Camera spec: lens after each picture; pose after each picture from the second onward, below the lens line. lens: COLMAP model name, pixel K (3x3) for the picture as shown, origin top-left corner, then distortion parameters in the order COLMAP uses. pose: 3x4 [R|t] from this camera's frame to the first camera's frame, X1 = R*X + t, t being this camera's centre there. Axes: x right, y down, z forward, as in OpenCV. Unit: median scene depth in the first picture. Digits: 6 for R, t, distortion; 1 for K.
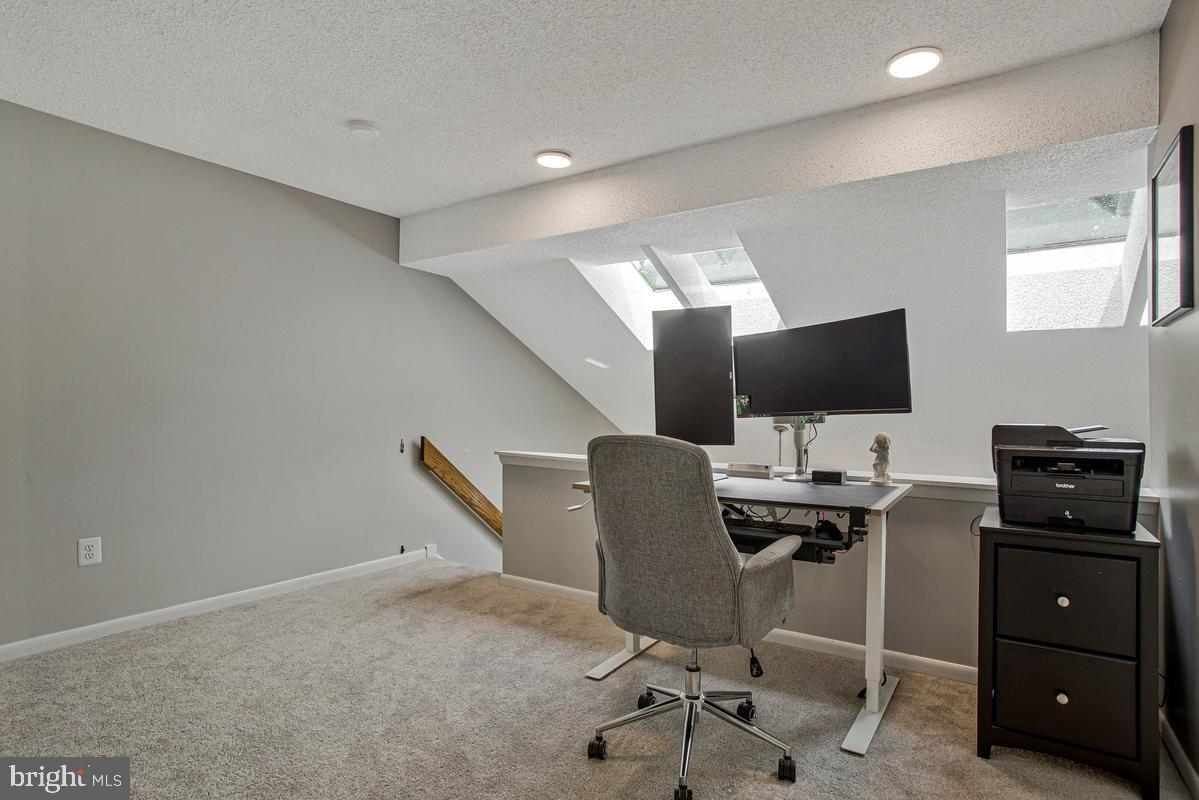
lens RADIAL K [[601.2, 0, 603.8], [0, 601.2, 415.8], [0, 0, 1]] dist [-0.063813, 0.028196]
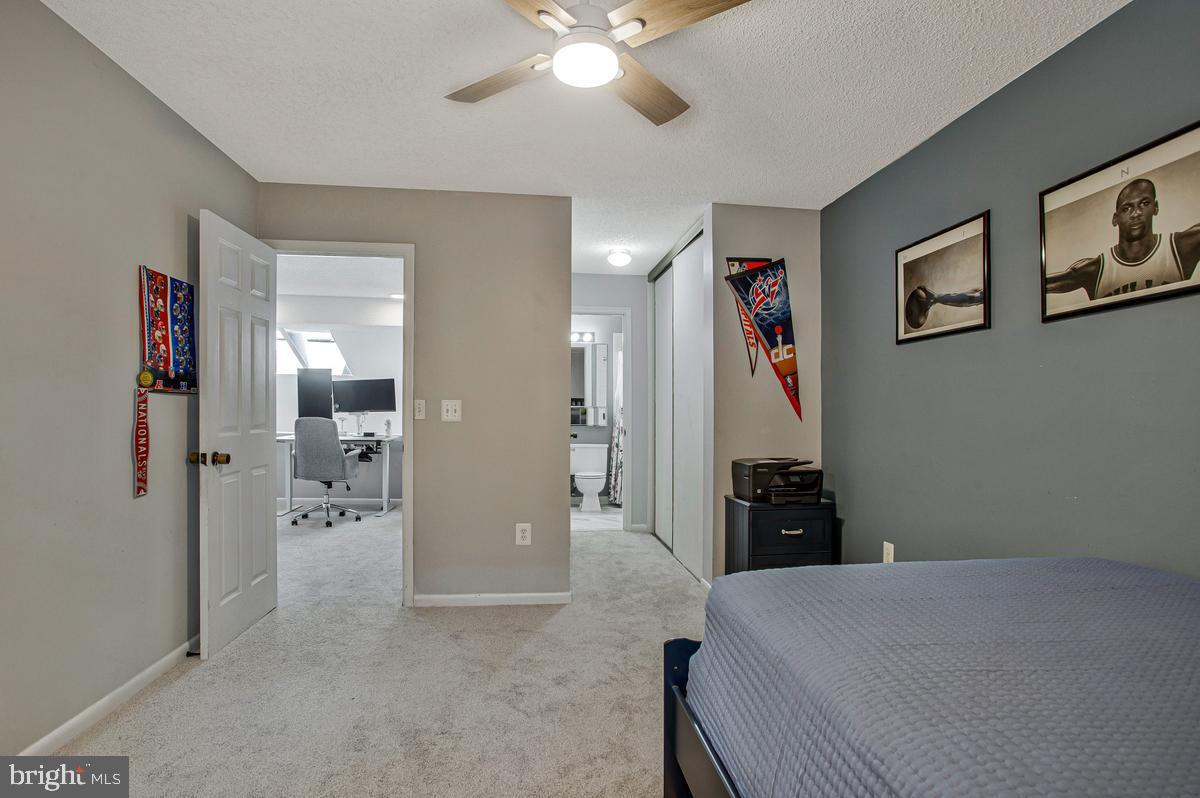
lens RADIAL K [[601.7, 0, 604.3], [0, 601.7, 414.8], [0, 0, 1]] dist [-0.063813, 0.028196]
pose [[0.736721, 0.002564, 0.676192, -0.690428], [-0.010320, 0.999919, 0.007452, -0.019326], [-0.676118, -0.012468, 0.736688, -1.773356]]
